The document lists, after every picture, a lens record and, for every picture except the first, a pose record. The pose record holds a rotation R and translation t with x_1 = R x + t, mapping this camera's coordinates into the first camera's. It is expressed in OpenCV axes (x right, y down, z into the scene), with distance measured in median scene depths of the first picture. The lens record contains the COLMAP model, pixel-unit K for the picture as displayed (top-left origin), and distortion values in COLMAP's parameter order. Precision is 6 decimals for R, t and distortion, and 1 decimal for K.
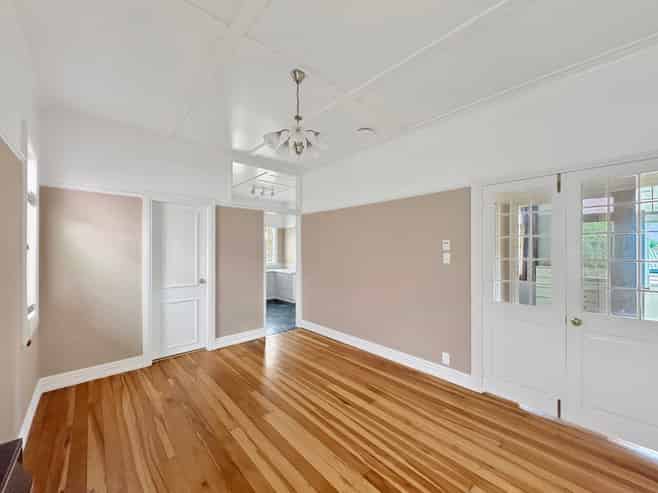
lens RADIAL K [[266.4, 0, 332.3], [0, 266.4, 257.4], [0, 0, 1]] dist [-0.000454, -0.000005]
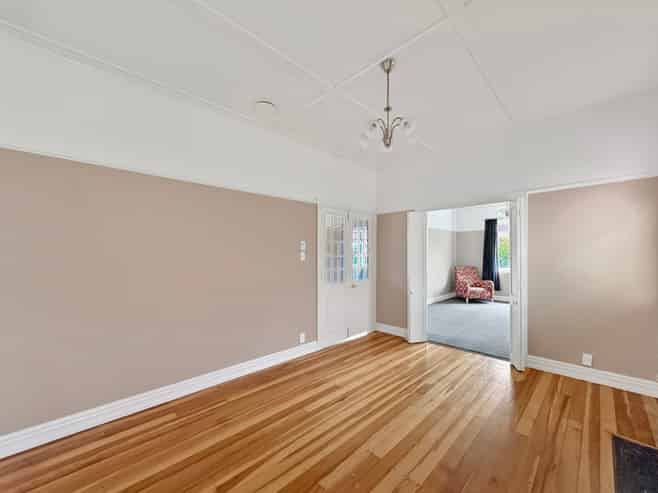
lens RADIAL K [[266.4, 0, 332.3], [0, 266.4, 257.4], [0, 0, 1]] dist [-0.000454, -0.000005]
pose [[-0.055044, -0.003740, 0.998477, -0.870909], [0.026152, 0.999645, 0.005186, 0.005746], [-0.998141, 0.026397, -0.054926, 0.995135]]
